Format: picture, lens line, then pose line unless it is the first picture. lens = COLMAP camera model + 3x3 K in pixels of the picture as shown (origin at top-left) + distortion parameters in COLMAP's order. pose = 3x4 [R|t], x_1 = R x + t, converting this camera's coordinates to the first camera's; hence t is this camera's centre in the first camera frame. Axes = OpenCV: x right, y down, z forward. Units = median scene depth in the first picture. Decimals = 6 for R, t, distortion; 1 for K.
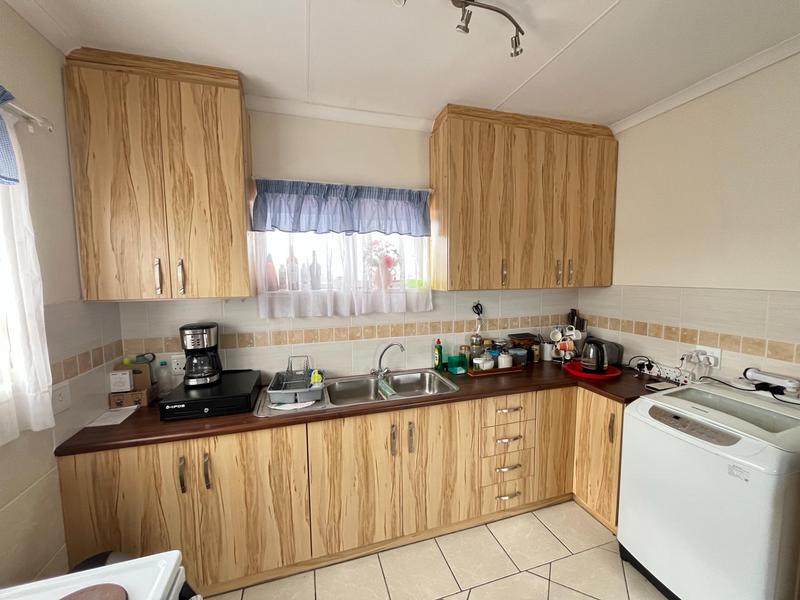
lens RADIAL K [[319.9, 0, 400.0], [0, 319.9, 300.6], [0, 0, 1]] dist [-0.002826, 0.000457]
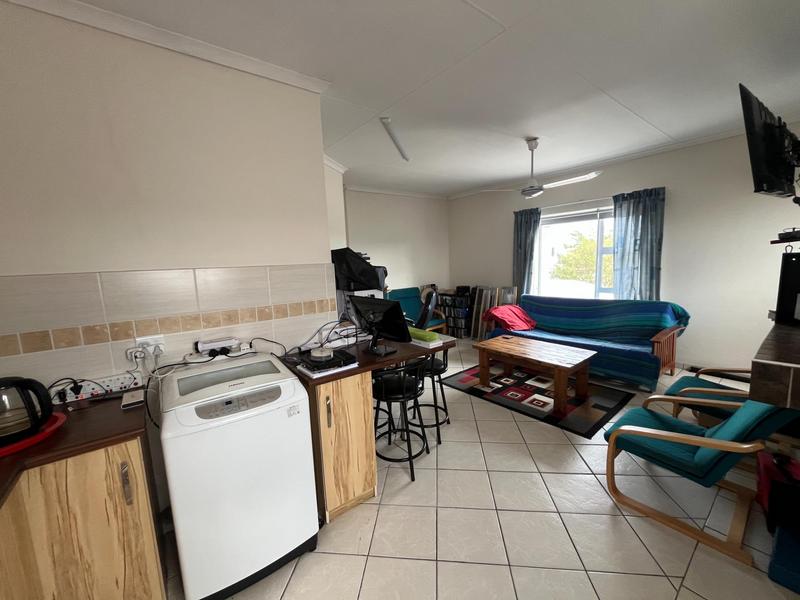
lens RADIAL K [[319.9, 0, 399.6], [0, 319.9, 299.1], [0, 0, 1]] dist [-0.002826, 0.000457]
pose [[-0.374450, -0.095163, 0.922351, -0.126580], [0.113340, 0.982563, 0.147389, -0.010752], [-0.920294, 0.159729, -0.357135, 0.671569]]
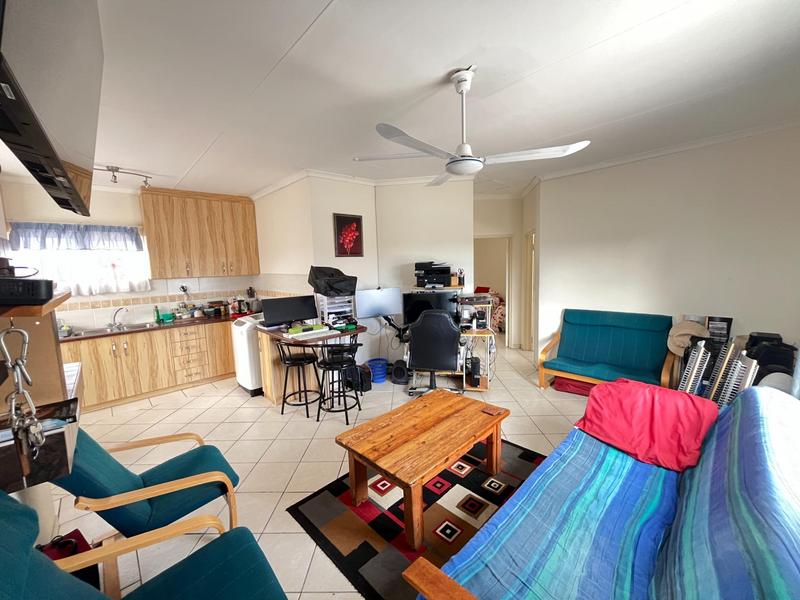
lens RADIAL K [[319.9, 0, 396.3], [0, 319.9, 299.7], [0, 0, 1]] dist [-0.002826, 0.000457]
pose [[0.893565, -0.068658, 0.443653, 0.591368], [0.061719, 0.997640, 0.030083, 0.125501], [-0.444671, 0.000501, 0.895694, -1.391665]]
